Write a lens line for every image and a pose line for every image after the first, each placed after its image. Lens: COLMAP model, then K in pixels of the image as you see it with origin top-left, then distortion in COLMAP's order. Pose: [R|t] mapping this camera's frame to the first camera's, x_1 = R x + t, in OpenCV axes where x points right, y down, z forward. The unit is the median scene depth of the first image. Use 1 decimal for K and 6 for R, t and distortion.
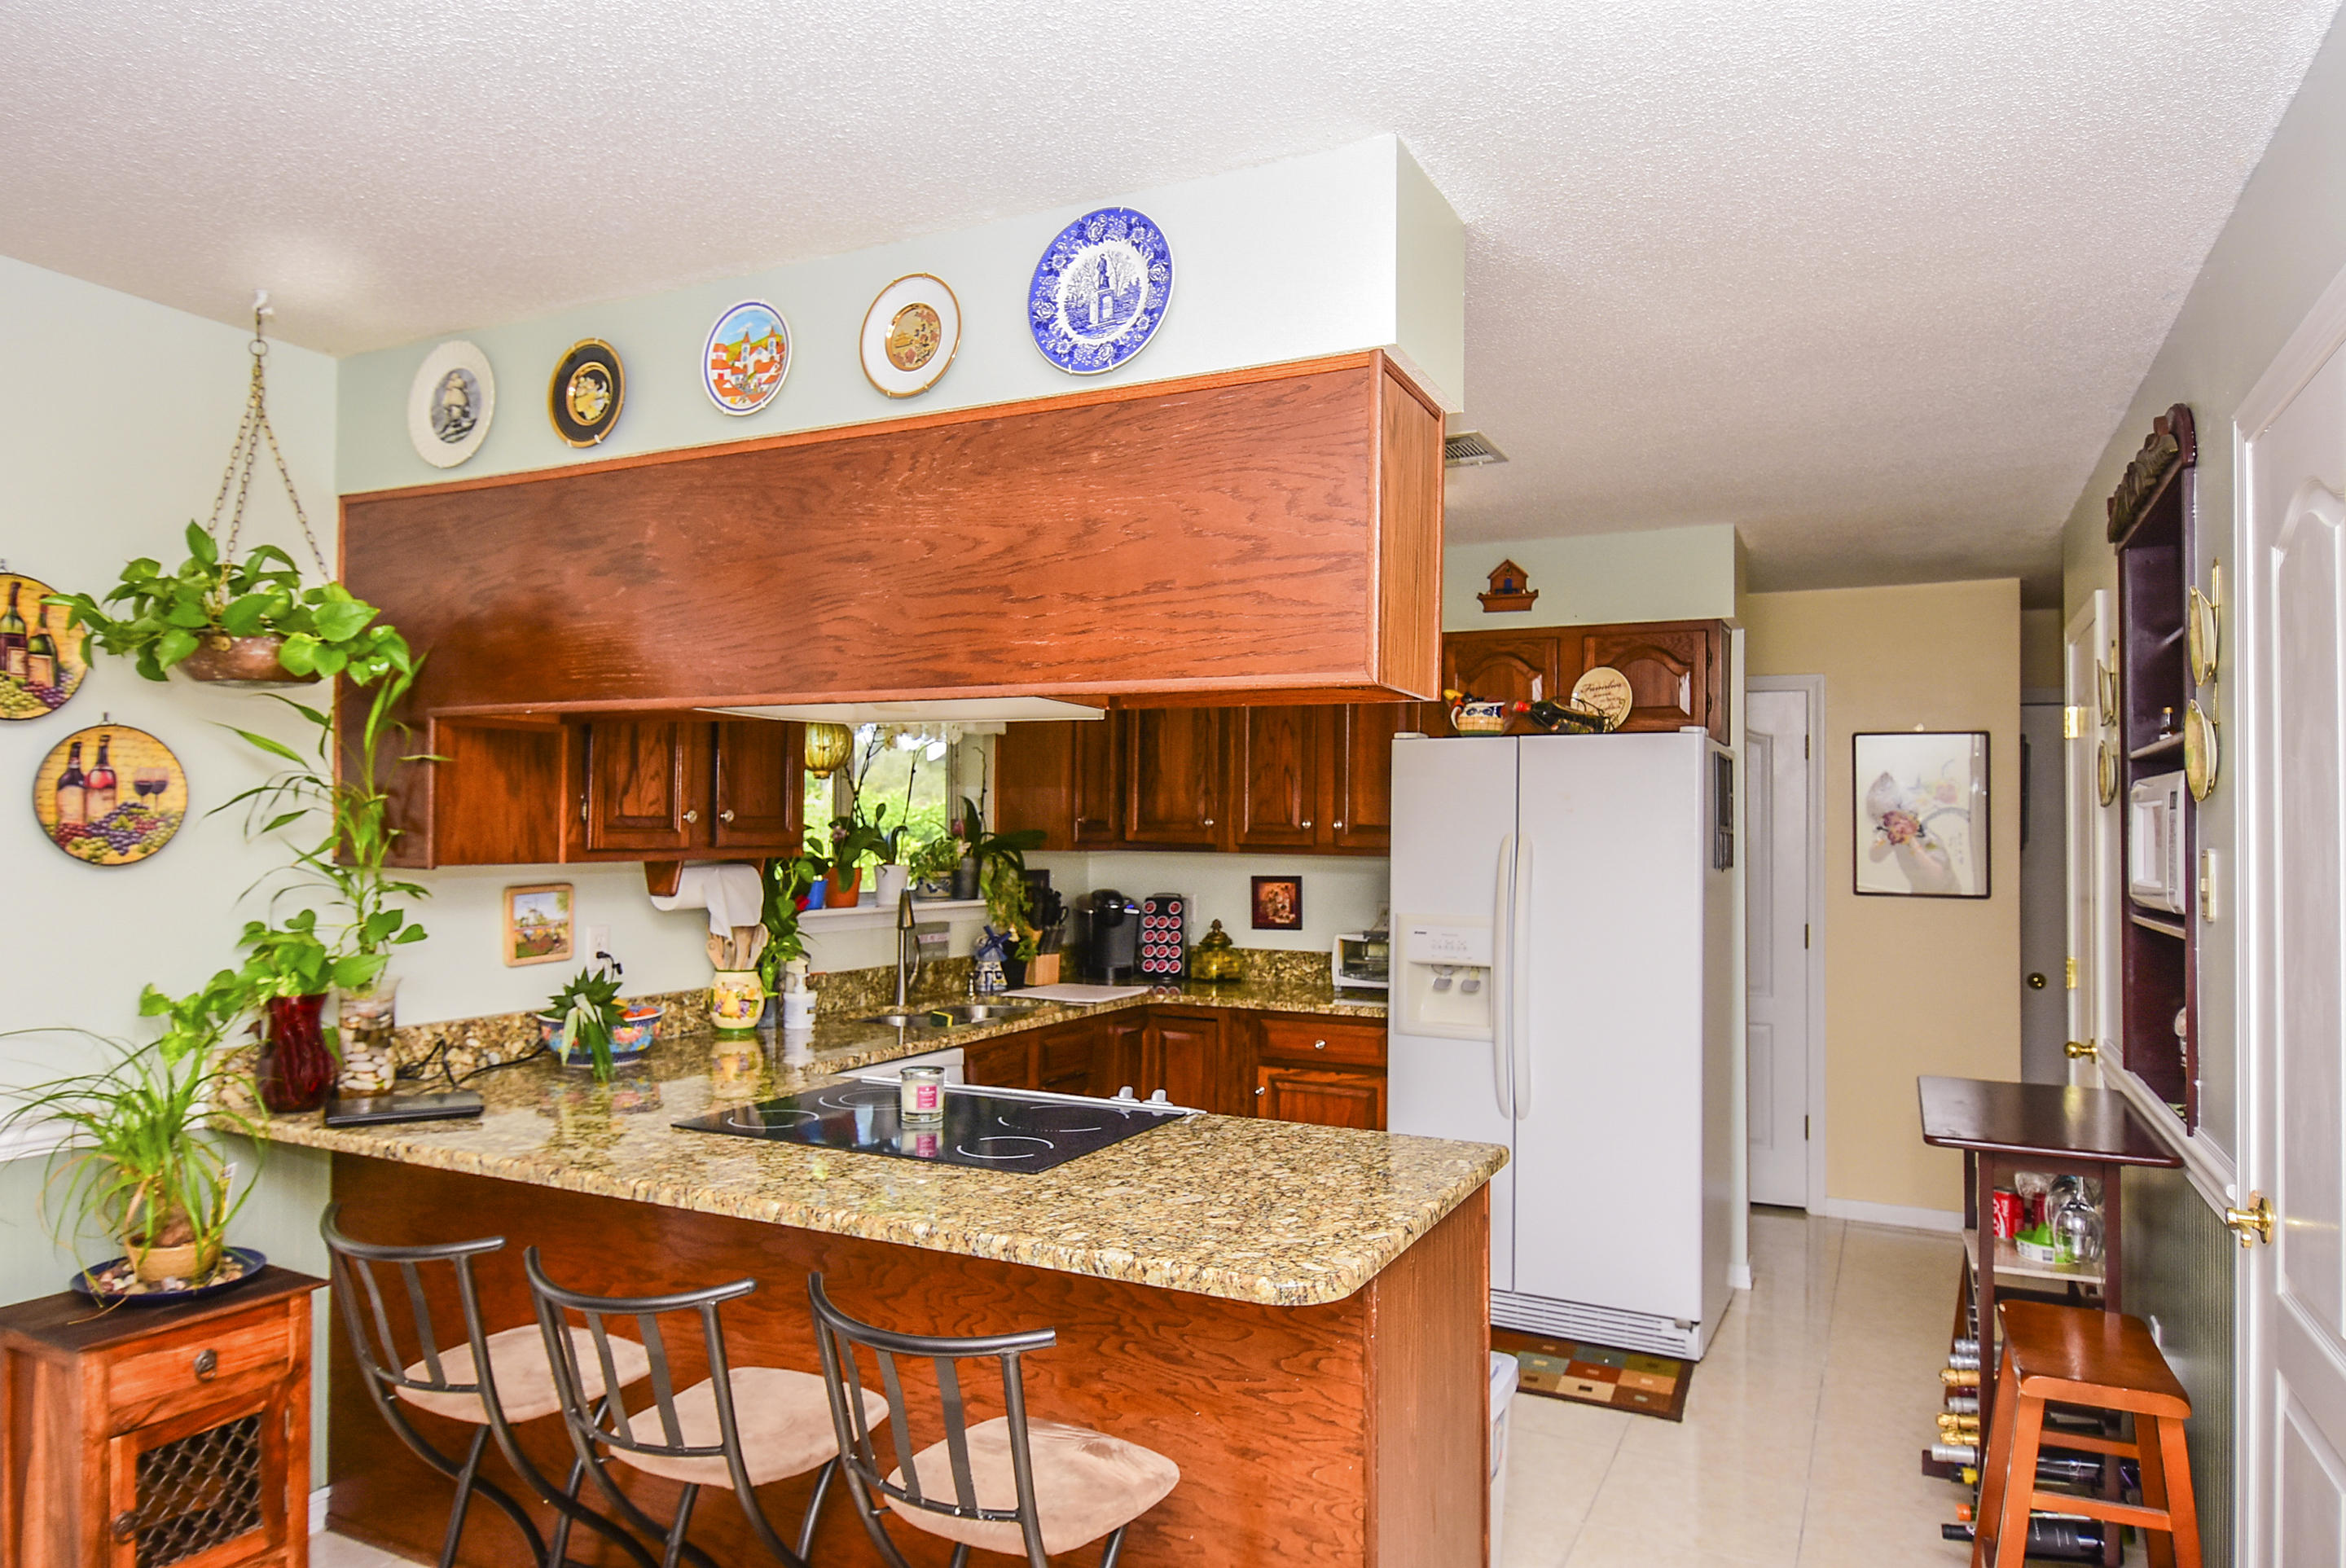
lens RADIAL K [[1478.2, 0, 1173.0], [0, 1478.2, 784.0], [0, 0, 1]] dist [0.000987, 0.000321]
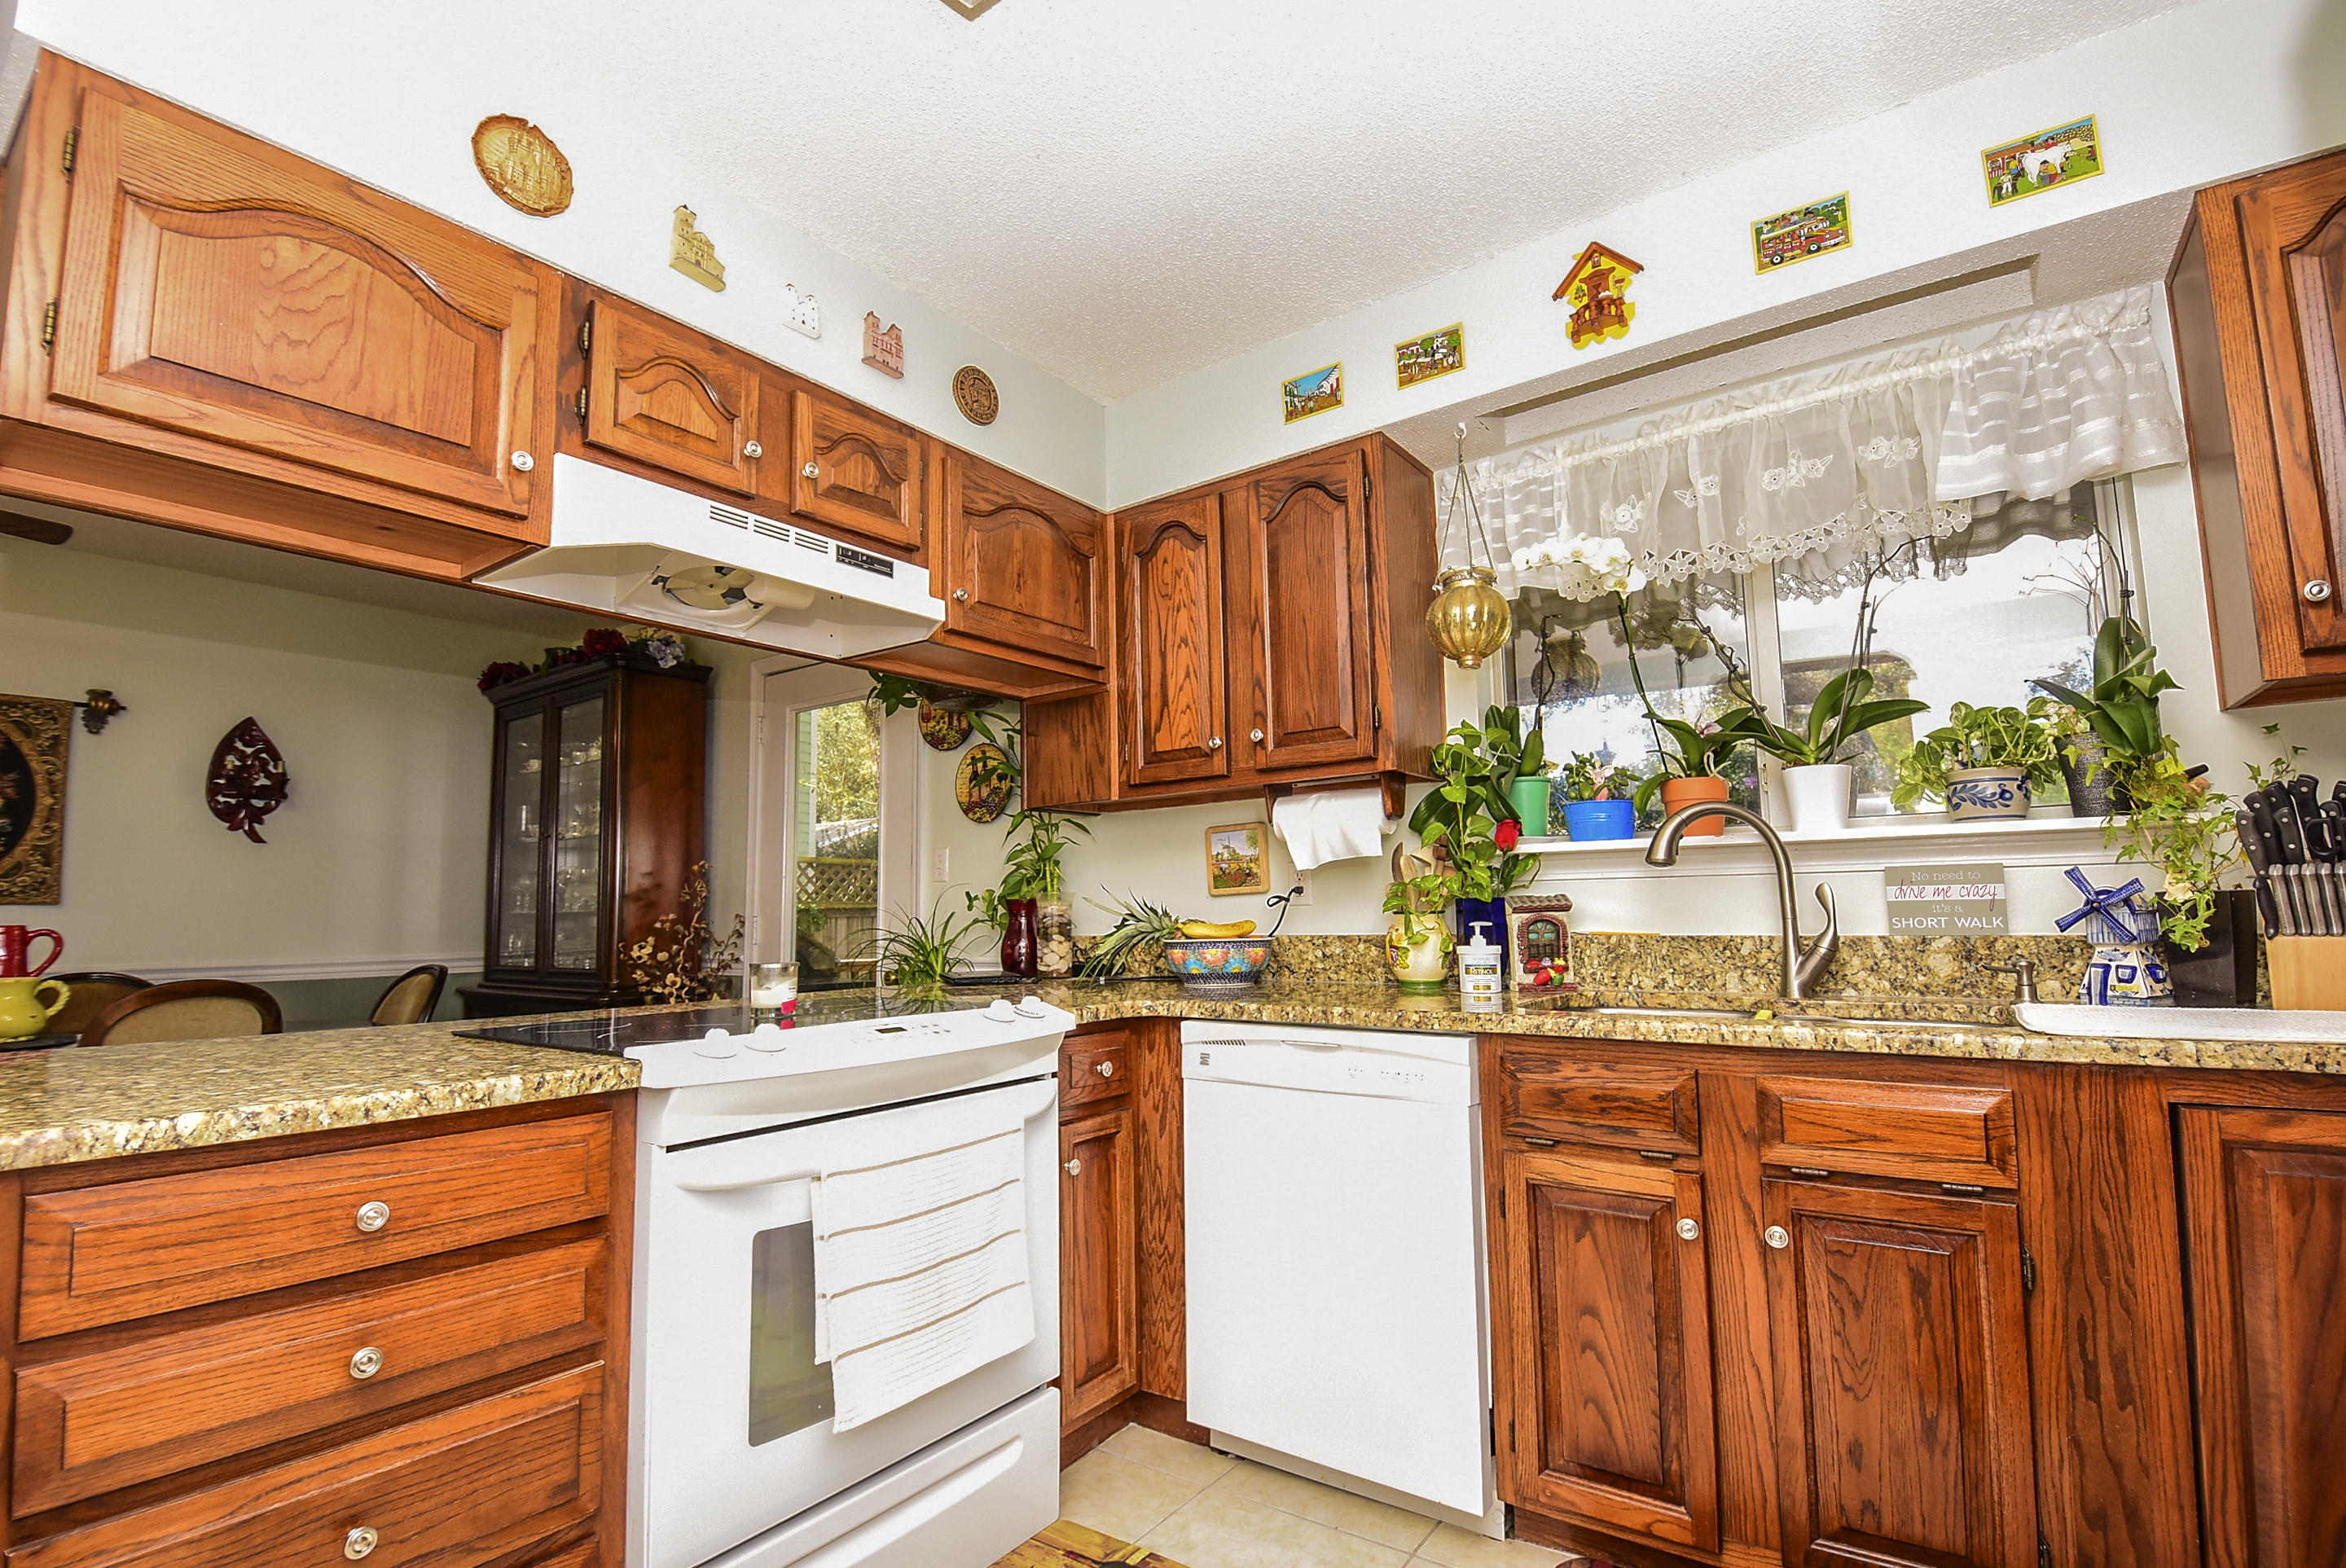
lens RADIAL K [[1044.6, 0, 1163.7], [0, 1044.6, 803.8], [0, 0, 1]] dist [0.017754, -0.020414]
pose [[-0.179268, -0.104688, -0.978214, 0.364115], [0.045820, 0.992355, -0.114599, 0.143781], [0.982733, -0.065365, -0.173101, 1.104813]]
